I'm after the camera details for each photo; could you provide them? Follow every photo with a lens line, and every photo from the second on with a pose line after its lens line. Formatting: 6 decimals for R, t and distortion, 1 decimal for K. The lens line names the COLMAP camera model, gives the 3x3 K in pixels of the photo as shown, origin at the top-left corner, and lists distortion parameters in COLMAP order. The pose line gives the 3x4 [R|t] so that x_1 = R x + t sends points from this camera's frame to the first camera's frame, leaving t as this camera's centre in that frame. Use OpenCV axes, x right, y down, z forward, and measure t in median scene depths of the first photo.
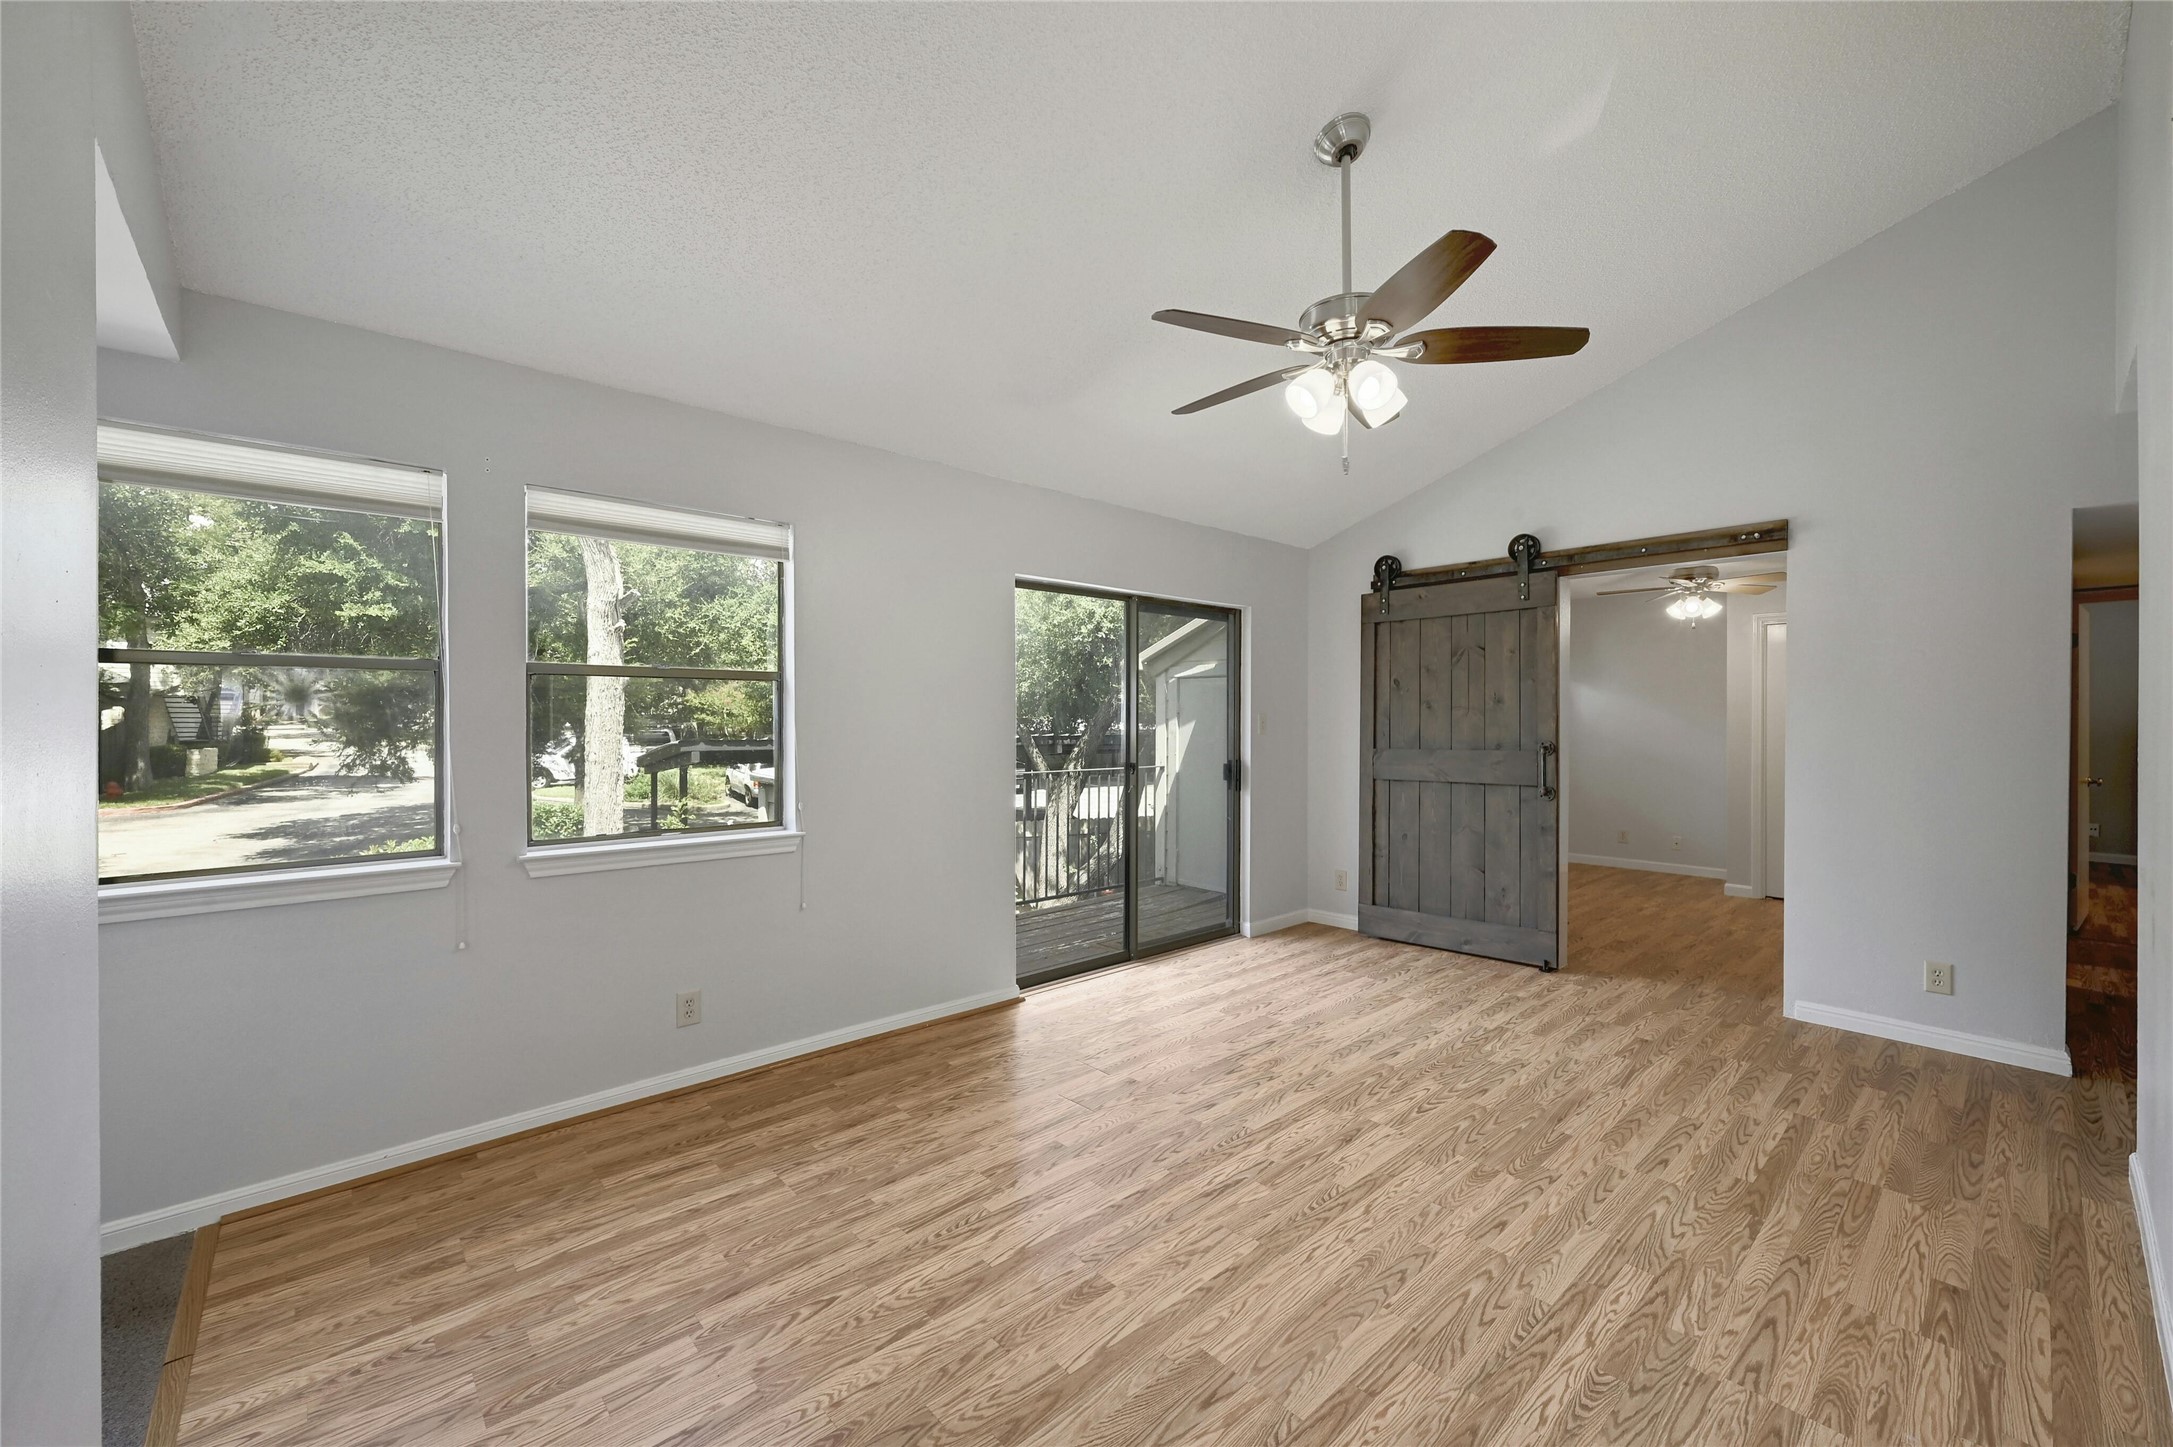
lens RADIAL K [[855.8, 0, 1090.2], [0, 855.8, 707.9], [0, 0, 1]] dist [-0.001729, 0.000873]
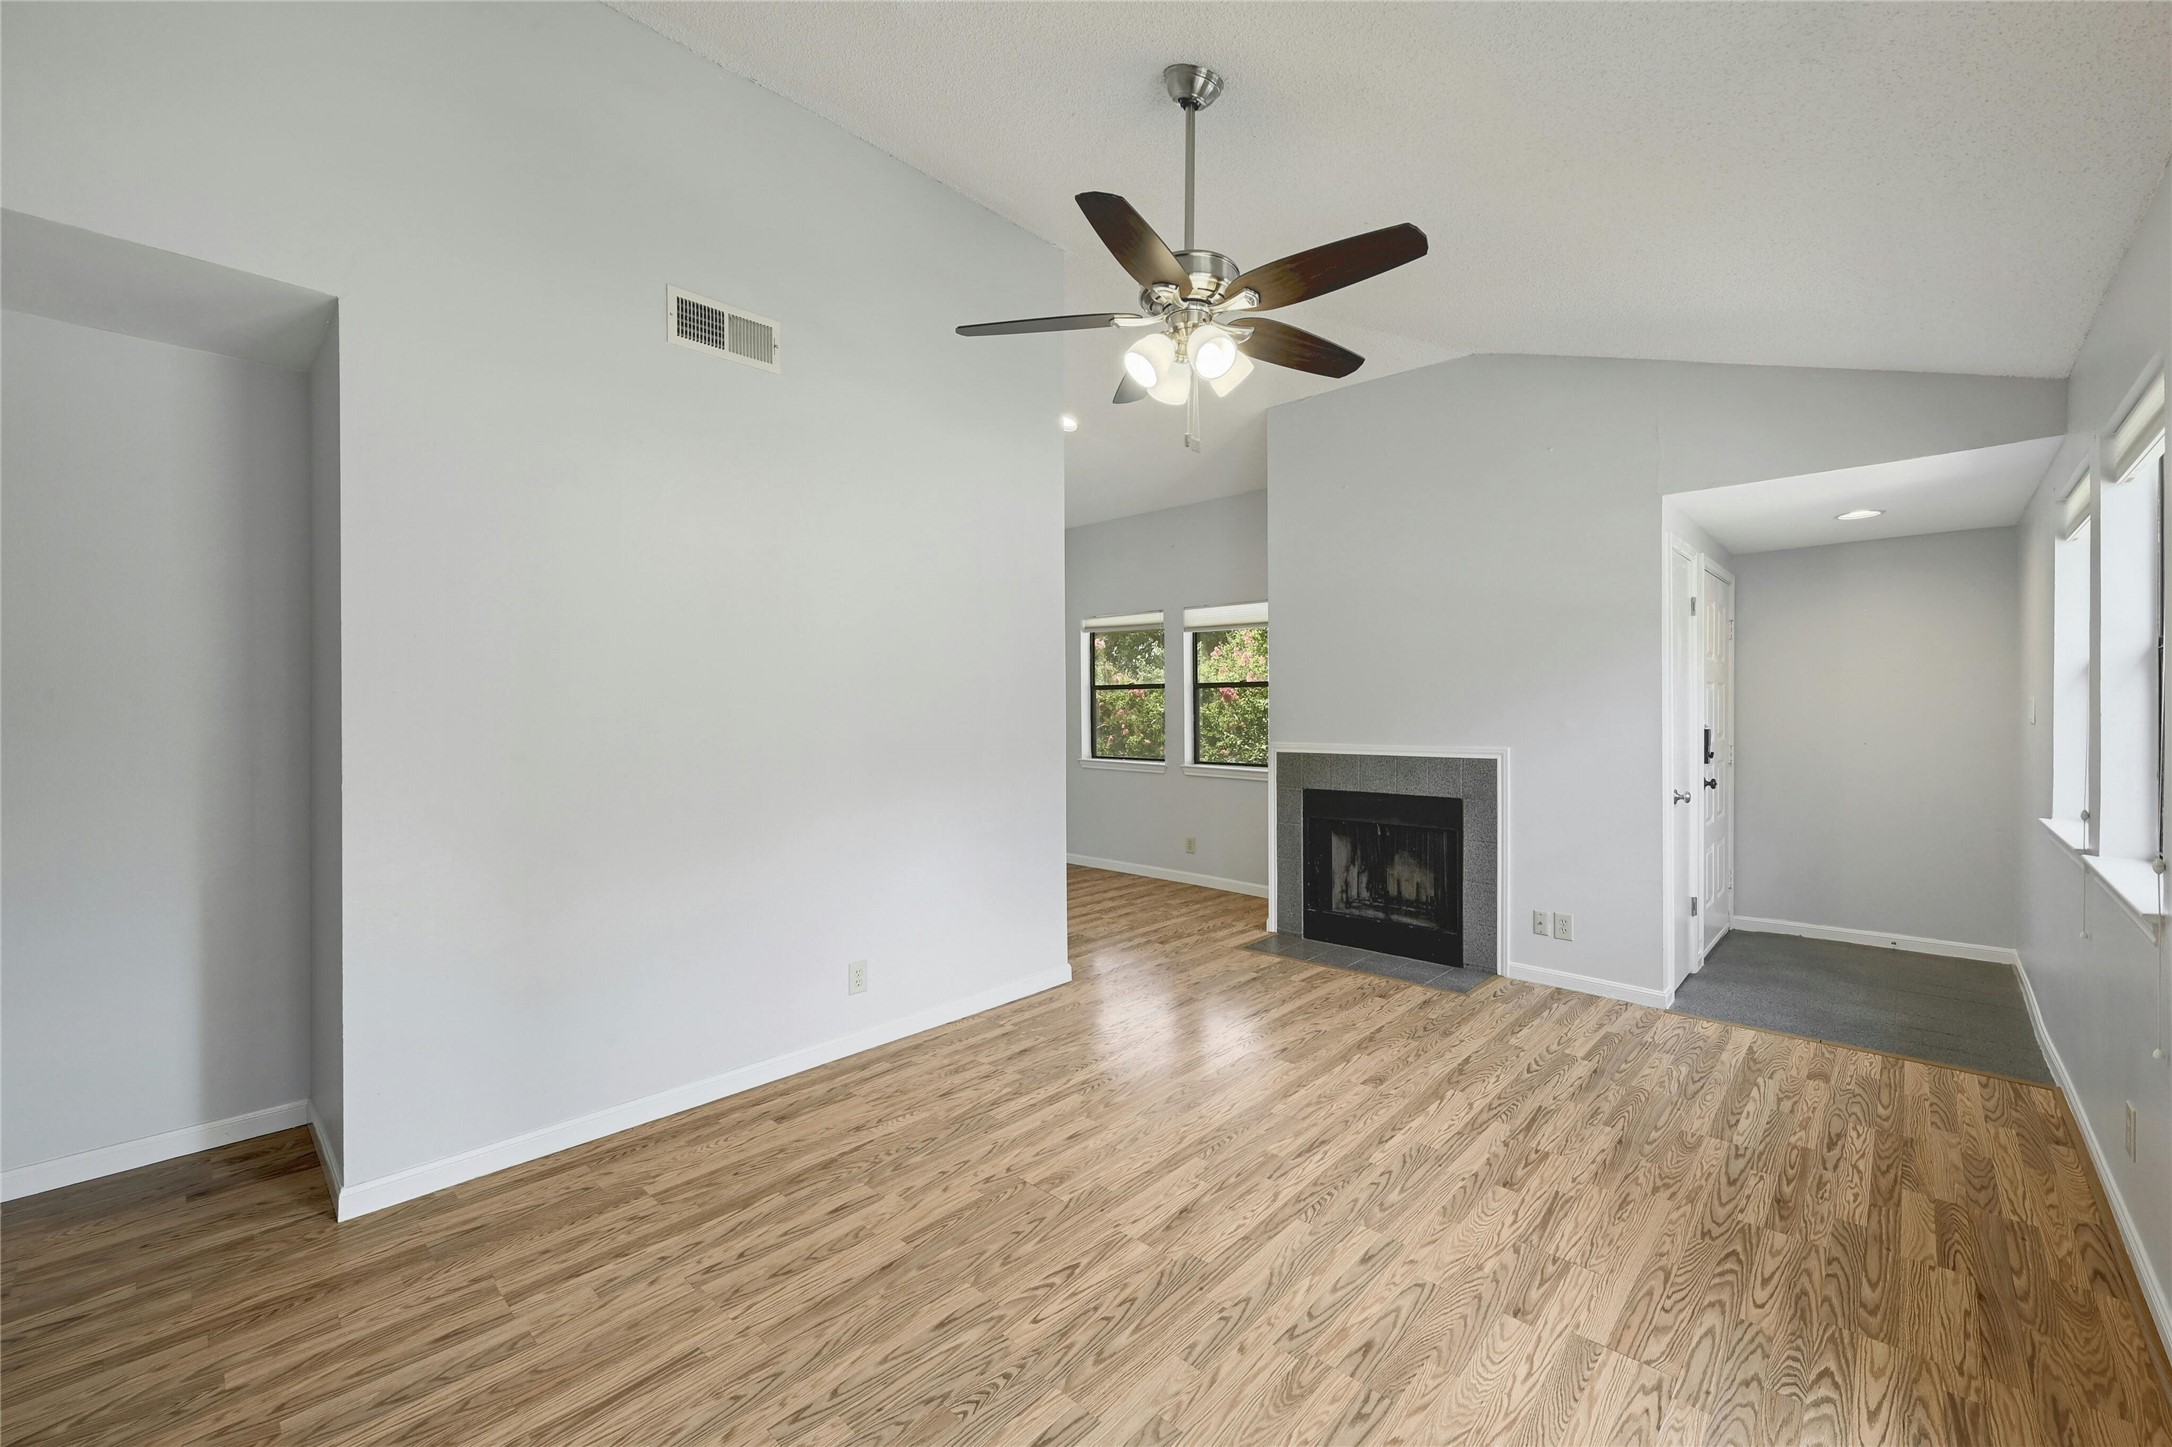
lens RADIAL K [[872.2, 0, 1105.7], [0, 872.2, 715.2], [0, 0, 1]] dist [-0.001110, 0.000386]
pose [[-0.995657, 0.007219, -0.092821, 0.426170], [0.007528, 0.999967, -0.002988, 0.020929], [0.092797, -0.003673, -0.995678, 1.731366]]
